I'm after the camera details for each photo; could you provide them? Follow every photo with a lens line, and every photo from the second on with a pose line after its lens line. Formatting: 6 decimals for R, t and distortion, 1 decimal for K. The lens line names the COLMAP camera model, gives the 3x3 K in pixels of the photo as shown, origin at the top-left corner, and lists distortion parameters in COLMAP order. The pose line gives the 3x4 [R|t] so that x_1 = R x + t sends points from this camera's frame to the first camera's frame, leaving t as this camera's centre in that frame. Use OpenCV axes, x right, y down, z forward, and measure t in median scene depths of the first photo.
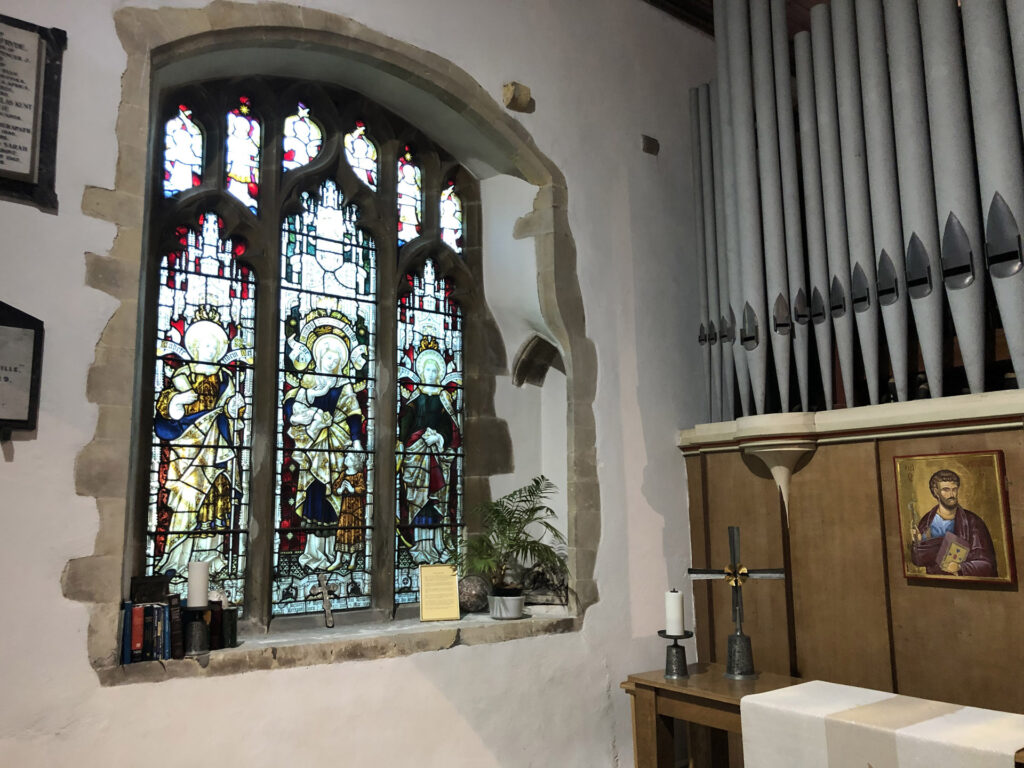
lens RADIAL K [[843.6, 0, 512.4], [0, 843.6, 382.2], [0, 0, 1]] dist [0.014970, 0.010434]
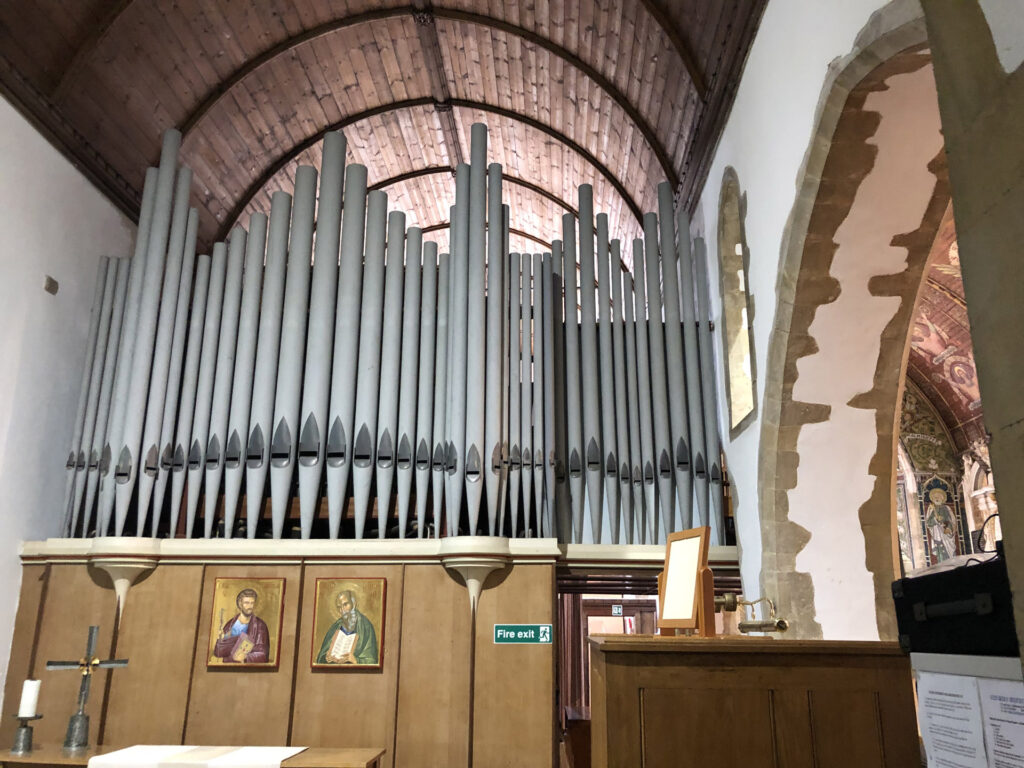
lens RADIAL K [[843.6, 0, 512.9], [0, 843.6, 385.4], [0, 0, 1]] dist [0.014970, 0.010434]
pose [[0.648281, 0.231762, 0.725272, -0.300203], [-0.135433, 0.972458, -0.189694, -0.021277], [-0.749260, 0.024750, 0.661814, -0.286741]]
